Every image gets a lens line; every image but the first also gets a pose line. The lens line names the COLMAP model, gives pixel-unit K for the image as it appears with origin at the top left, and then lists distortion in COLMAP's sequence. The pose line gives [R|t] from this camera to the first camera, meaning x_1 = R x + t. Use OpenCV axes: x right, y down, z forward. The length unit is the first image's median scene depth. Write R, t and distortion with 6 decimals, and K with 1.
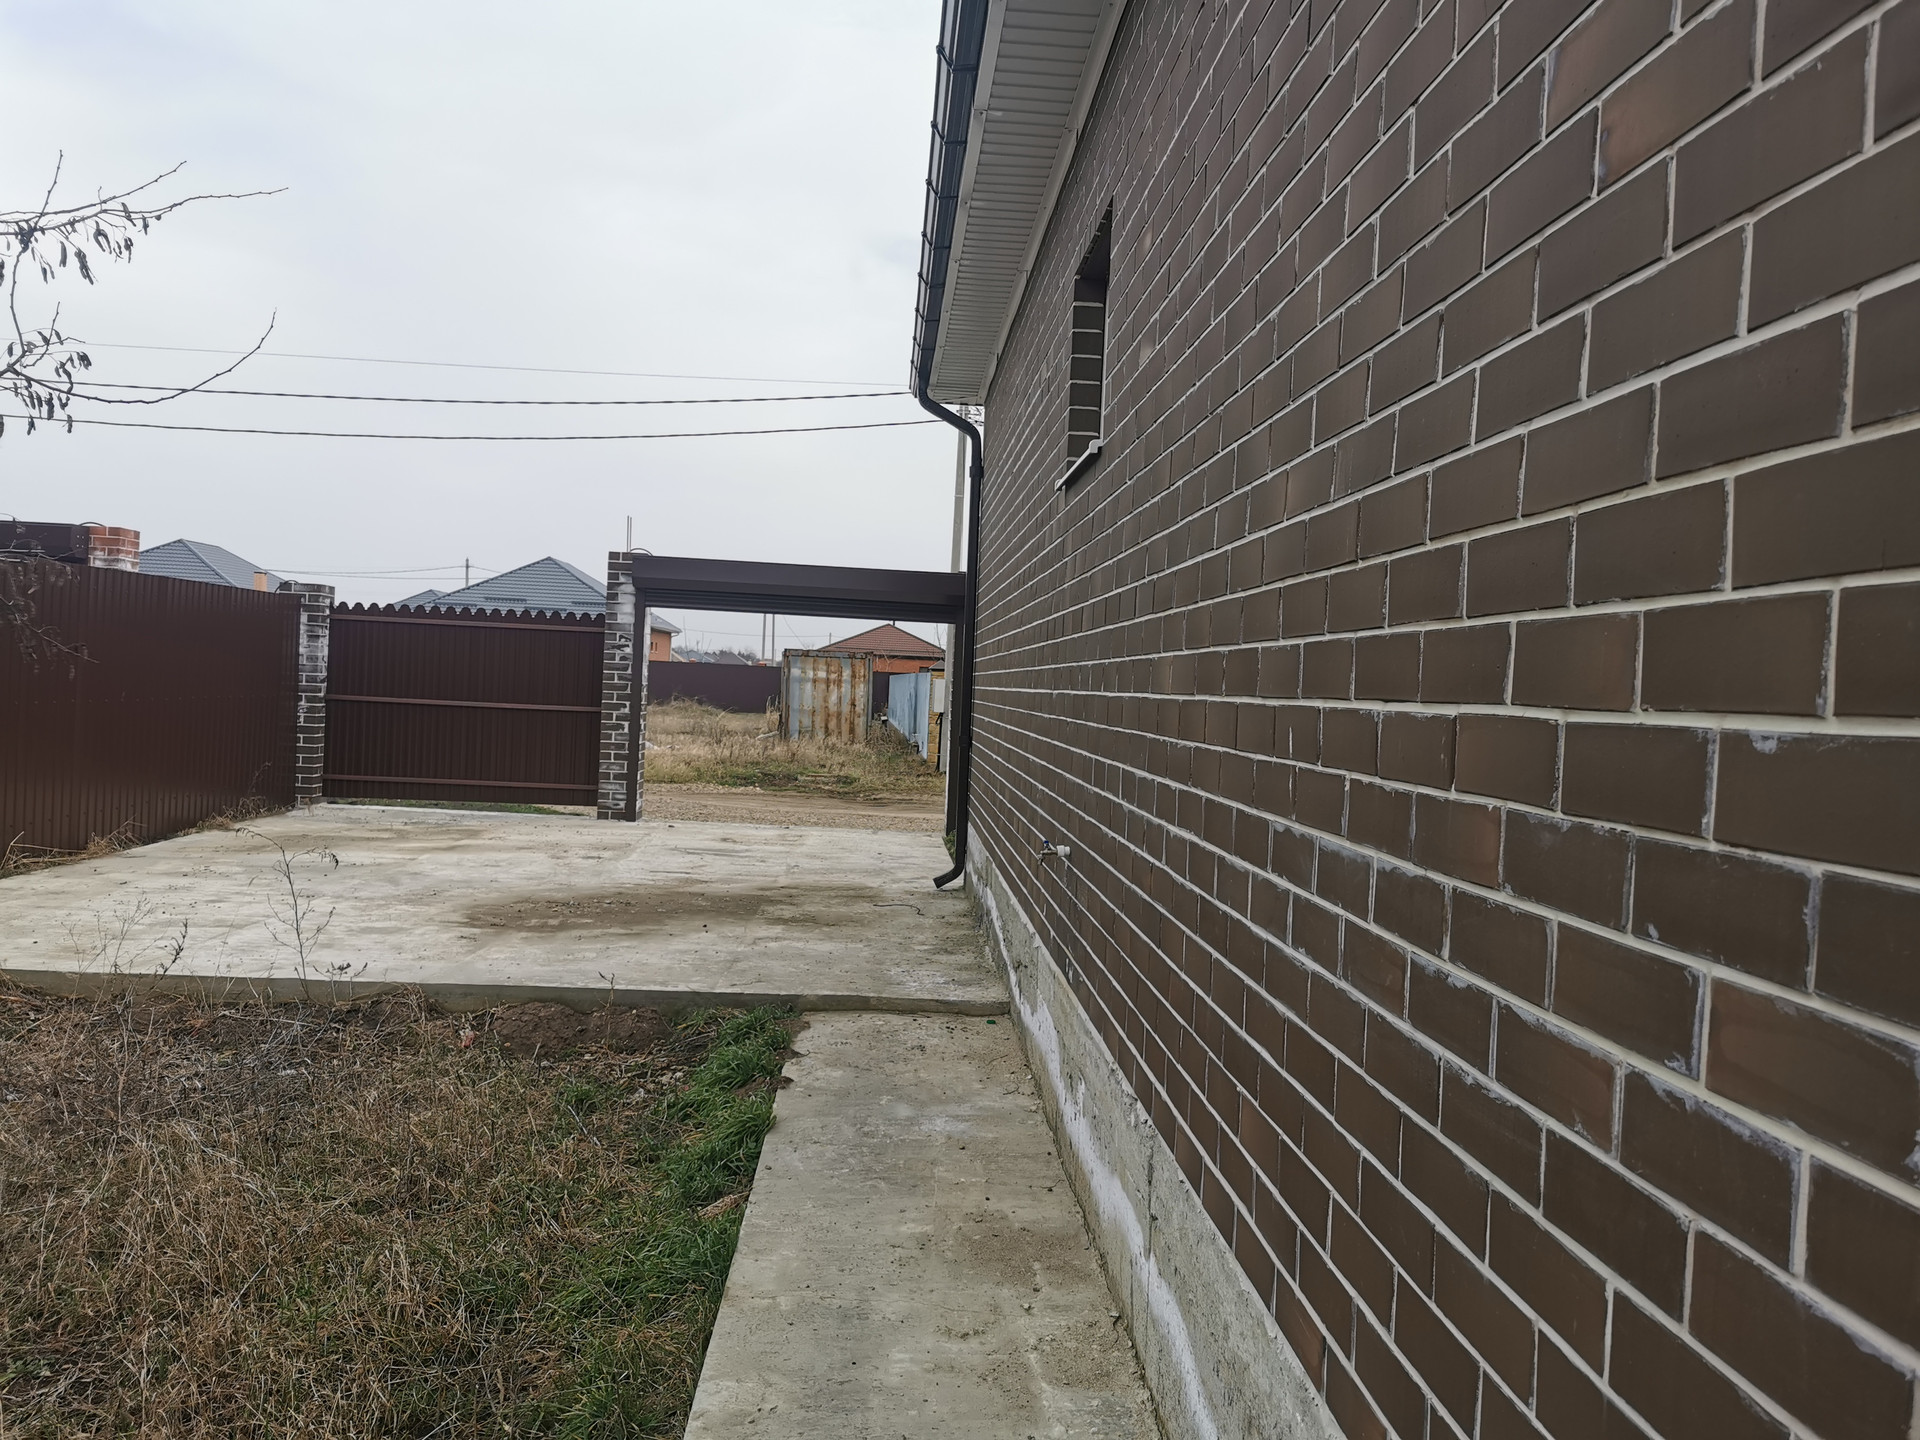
lens RADIAL K [[1477.5, 0, 960.0], [0, 1477.5, 720.0], [0, 0, 1]] dist [0.061996, -0.072798]
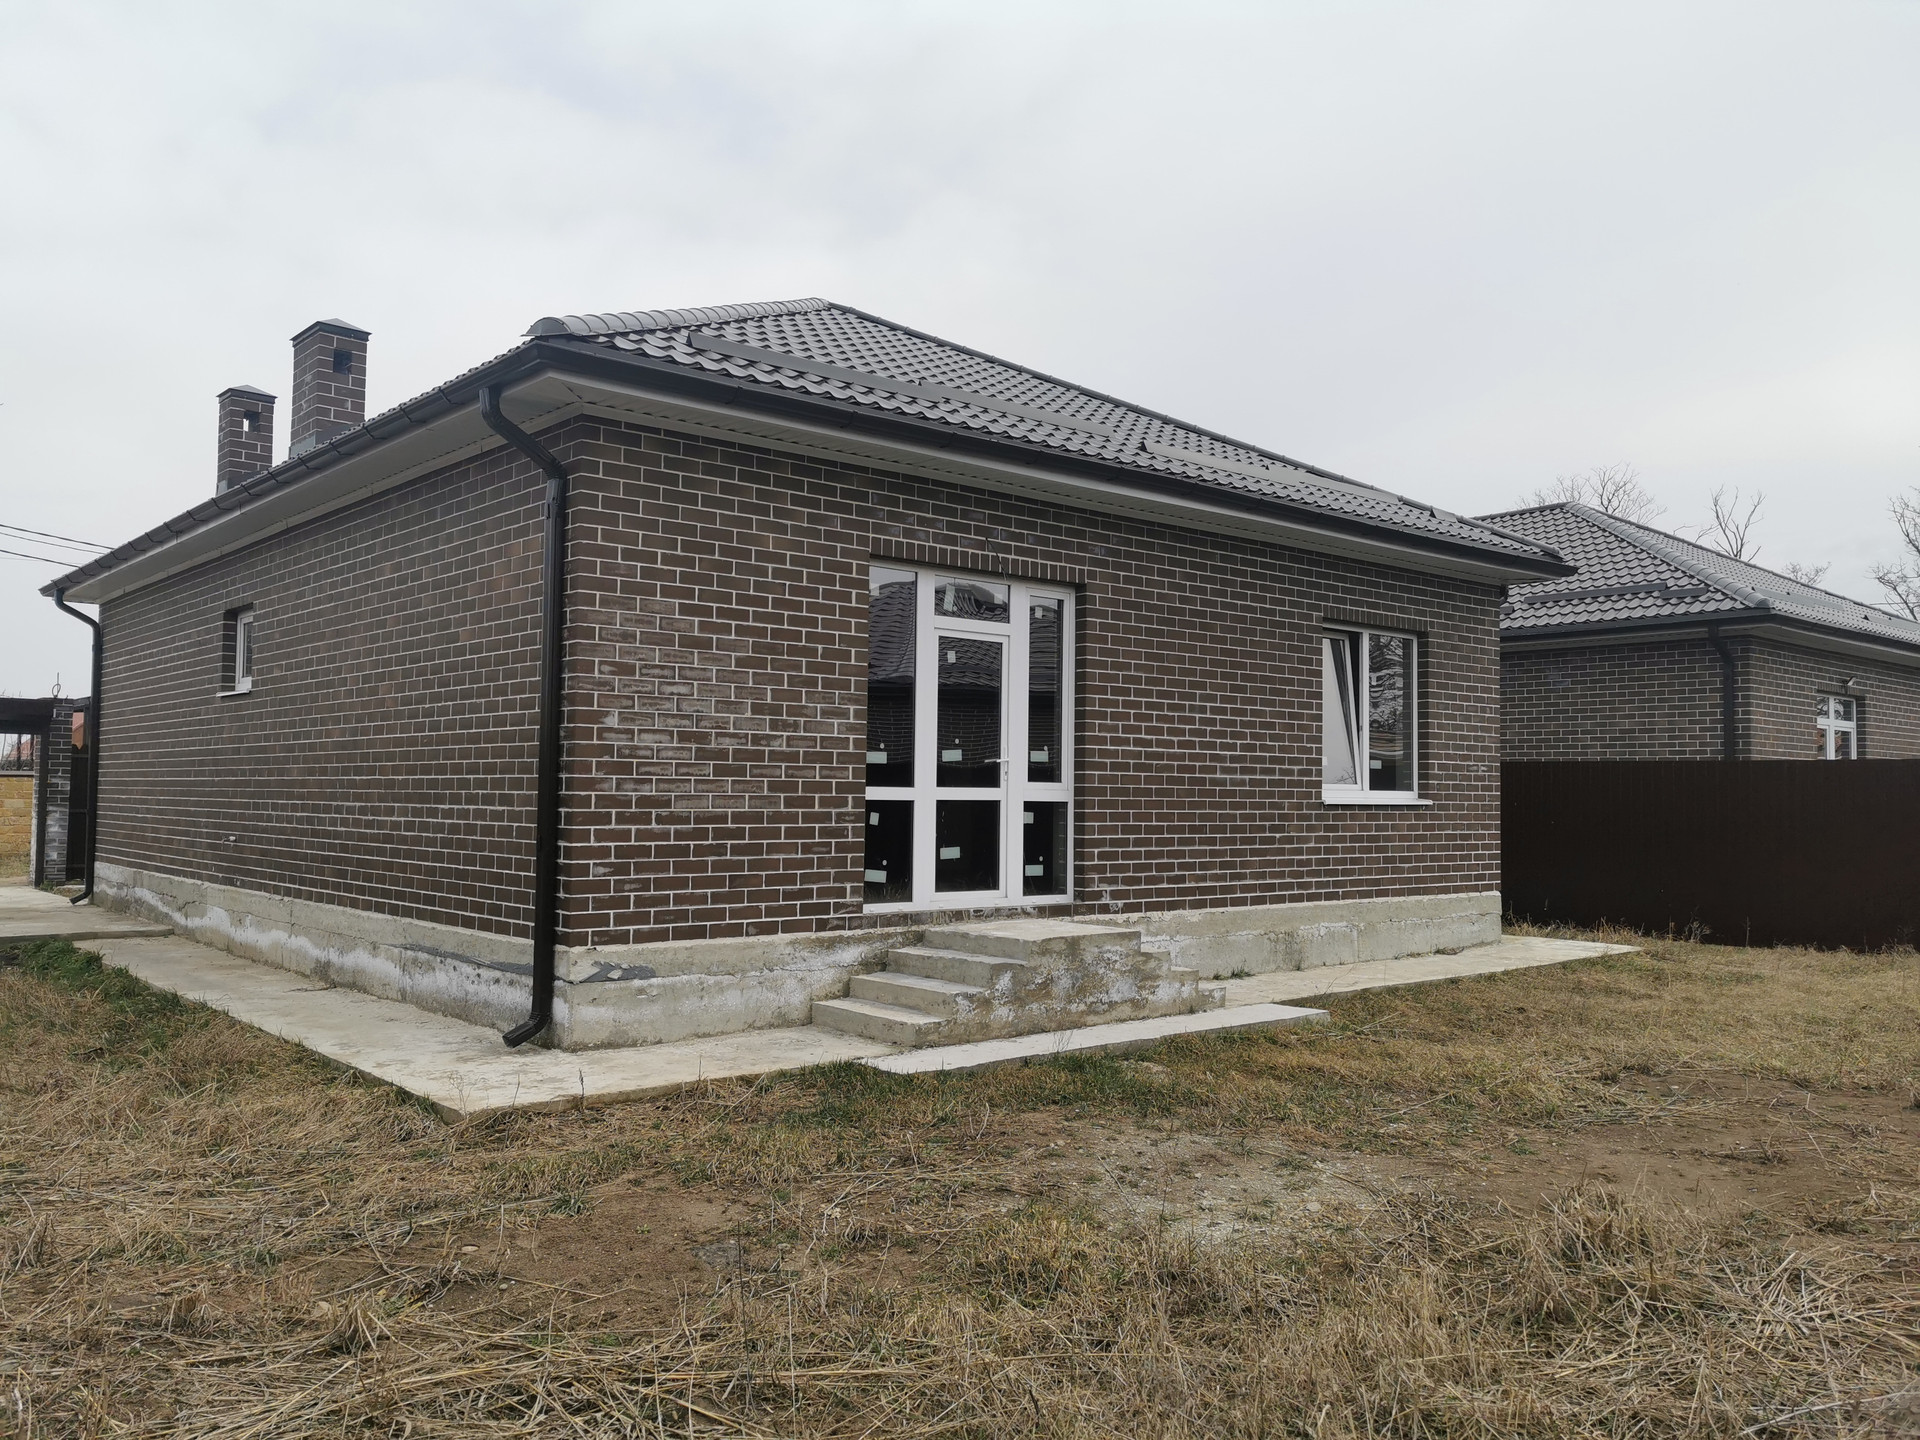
lens RADIAL K [[1477.5, 0, 960.0], [0, 1477.5, 720.0], [0, 0, 1]] dist [0.061996, -0.072798]
pose [[0.789210, -0.006609, 0.614088, -0.189570], [0.039187, 0.998446, -0.039616, 0.011934], [-0.612872, 0.055330, 0.788243, -0.668133]]
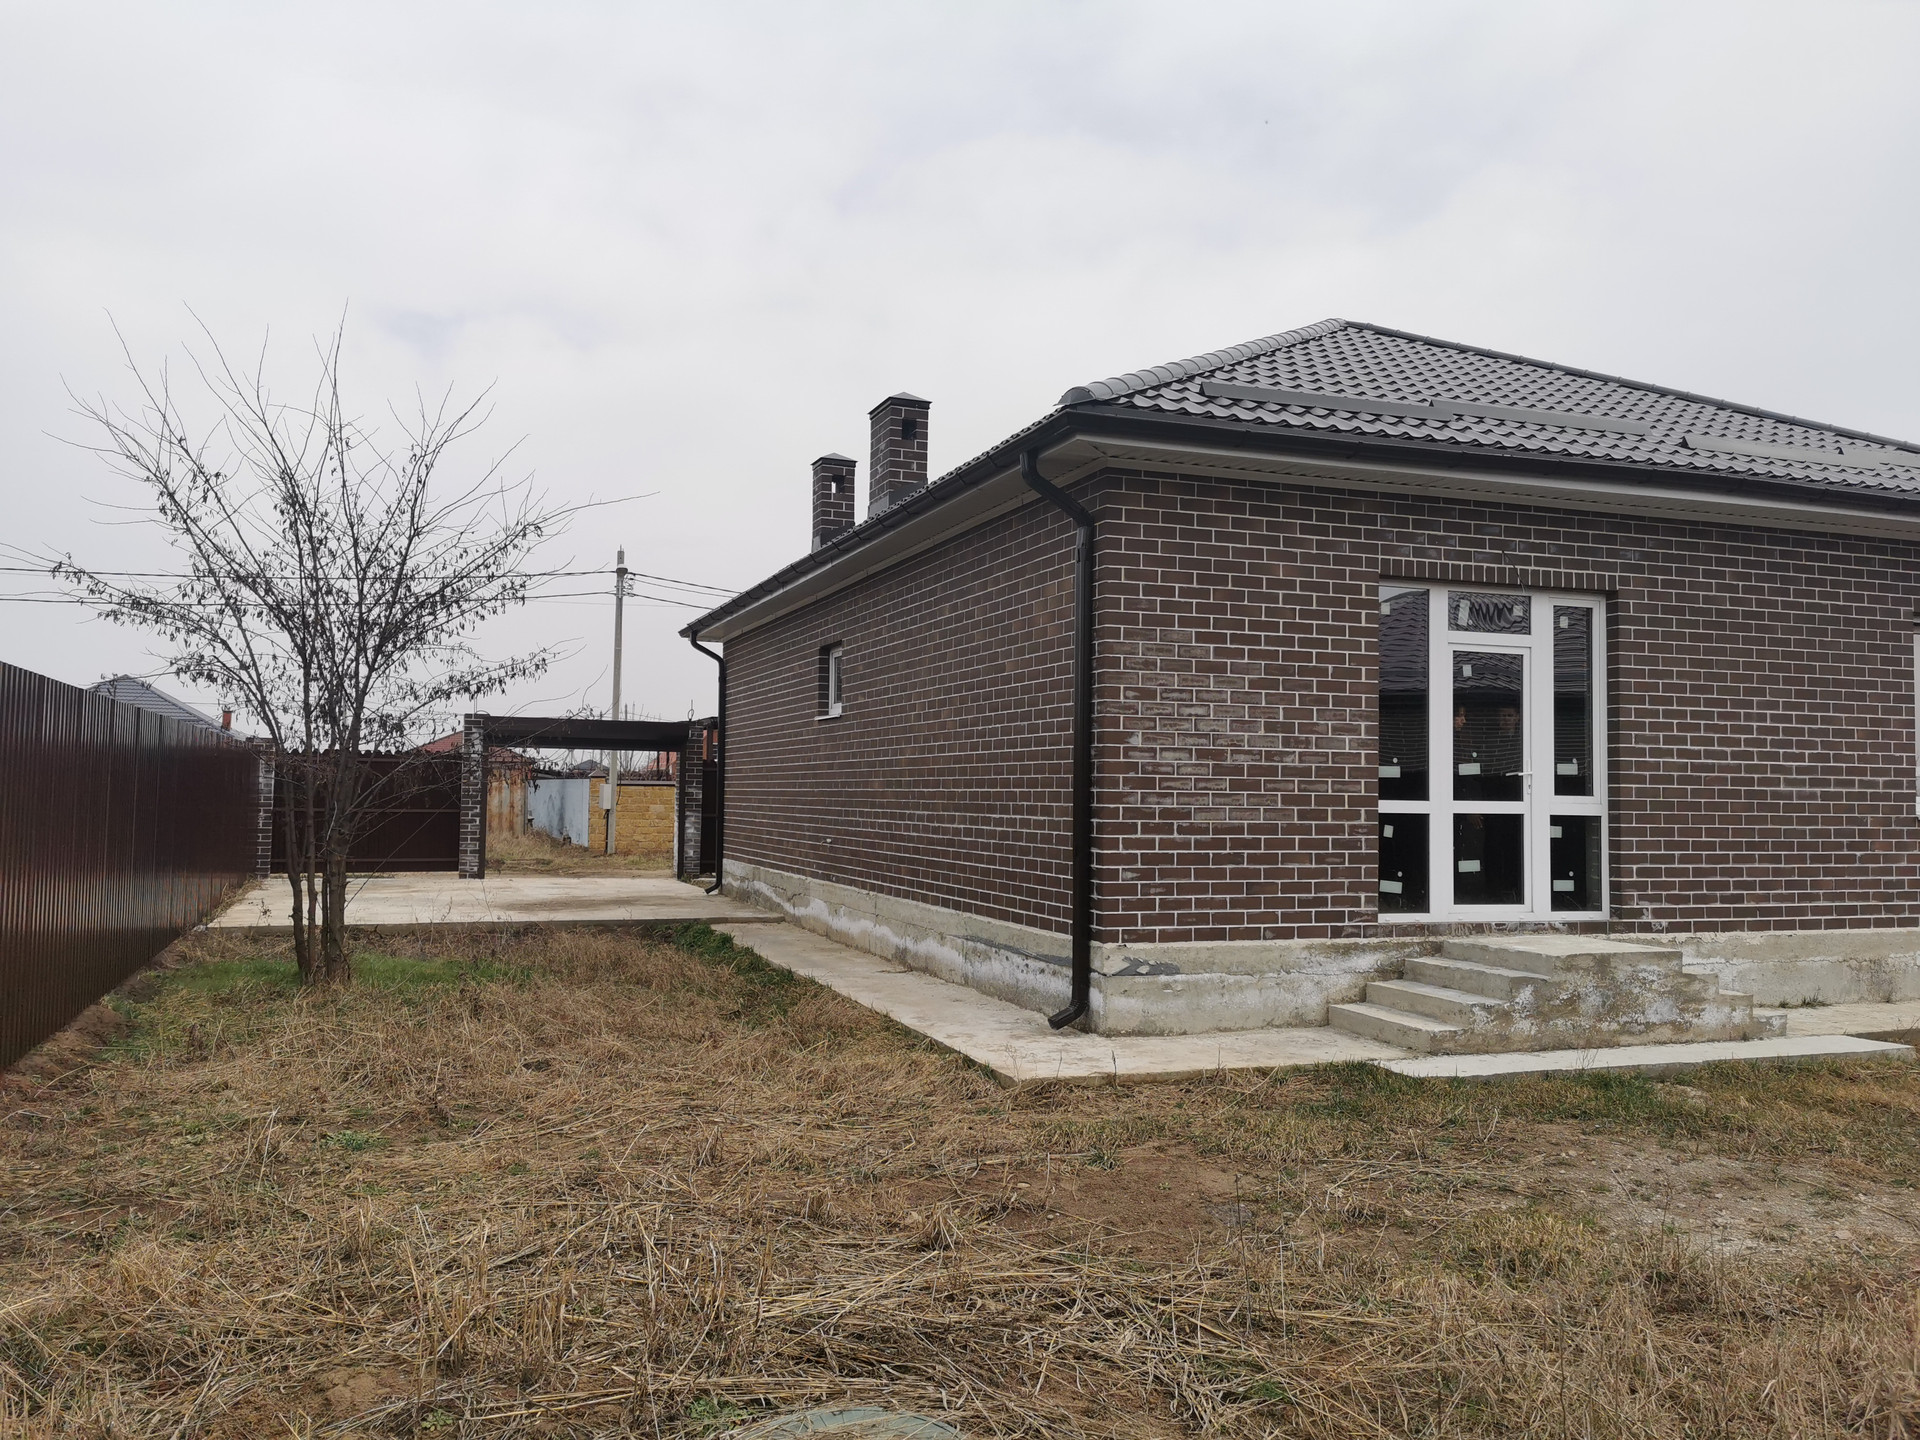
lens RADIAL K [[1477.5, 0, 960.0], [0, 1477.5, 720.0], [0, 0, 1]] dist [0.061996, -0.072798]
pose [[0.954110, -0.018822, 0.298865, -0.206493], [0.037920, 0.997583, -0.058230, 0.009447], [-0.297046, 0.066891, 0.952517, -0.719094]]
